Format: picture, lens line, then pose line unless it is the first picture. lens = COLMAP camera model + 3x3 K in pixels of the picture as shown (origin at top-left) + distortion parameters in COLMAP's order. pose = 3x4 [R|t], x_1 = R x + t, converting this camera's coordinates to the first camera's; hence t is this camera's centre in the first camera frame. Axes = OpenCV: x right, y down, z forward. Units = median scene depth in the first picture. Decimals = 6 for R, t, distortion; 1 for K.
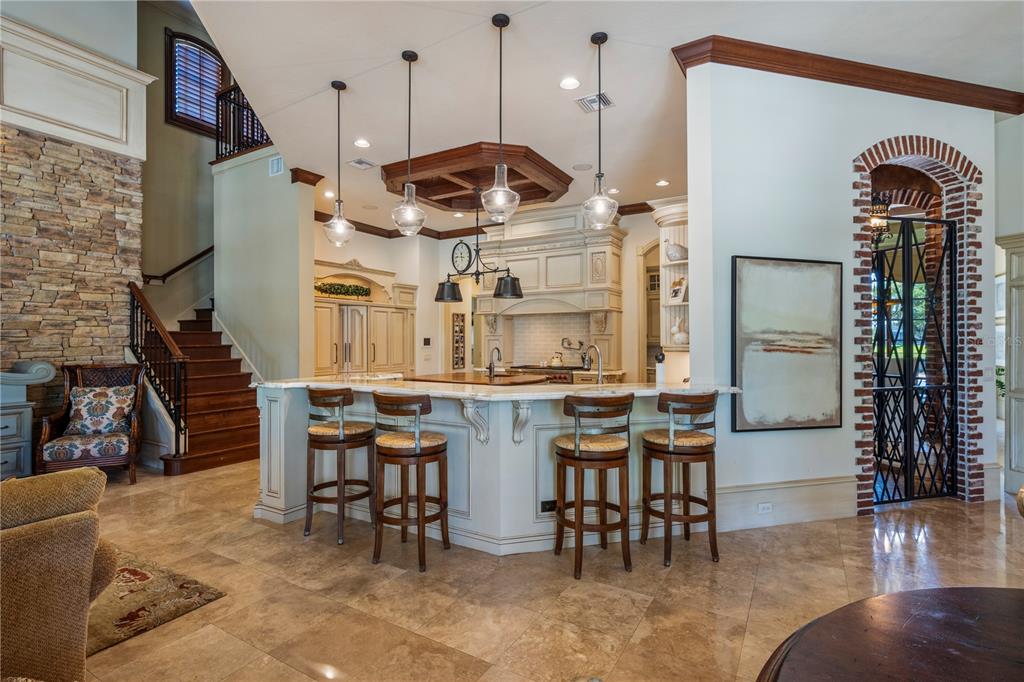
lens RADIAL K [[490.0, 0, 512.0], [0, 490.0, 341.0], [0, 0, 1]] dist [-0.001987, -0.000348]
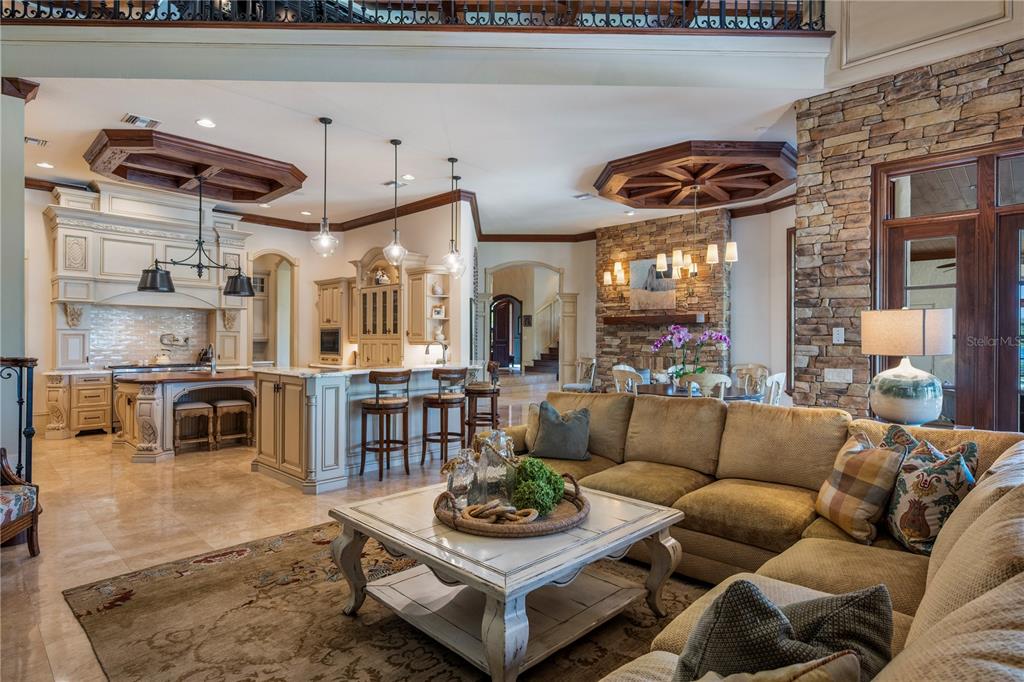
lens RADIAL K [[546.0, 0, 511.7], [0, 546.0, 337.9], [0, 0, 1]] dist [-0.001674, 0.000057]
pose [[0.230880, 0.005889, 0.972964, -1.141044], [-0.005959, 0.999971, -0.004638, 0.004051], [-0.972964, -0.004727, 0.230909, 0.190402]]
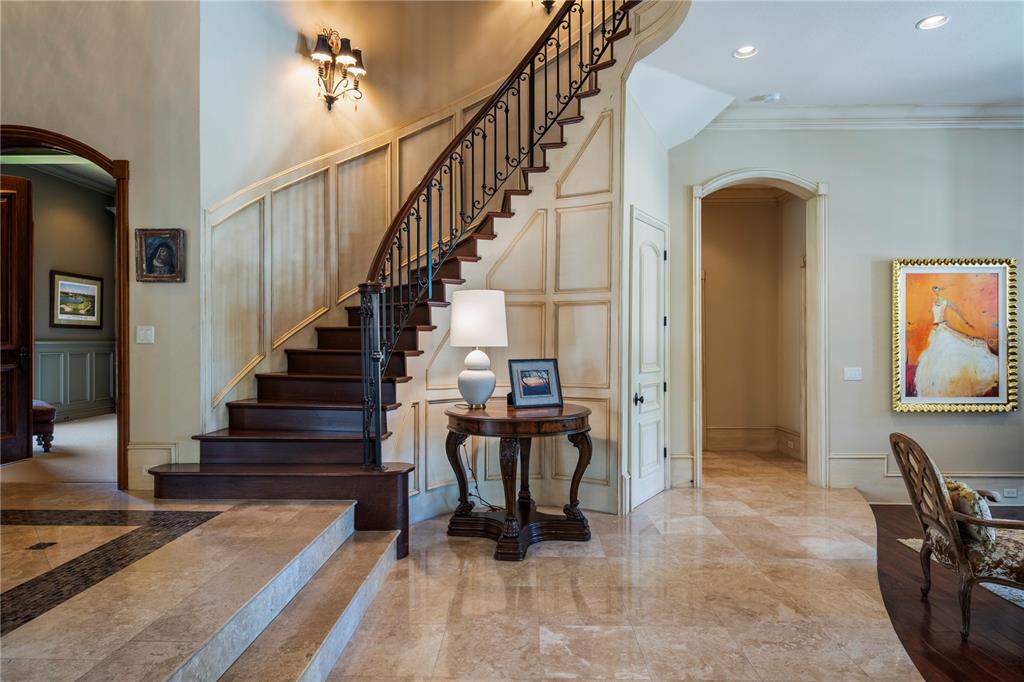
lens RADIAL K [[588.1, 0, 512.0], [0, 588.1, 341.0], [0, 0, 1]] dist [0.001945, 0.000160]
pose [[-0.492602, 0.005825, 0.870235, 1.054519], [0.003623, 0.999983, -0.004643, 0.000397], [-0.870247, 0.000865, -0.492614, 0.798114]]
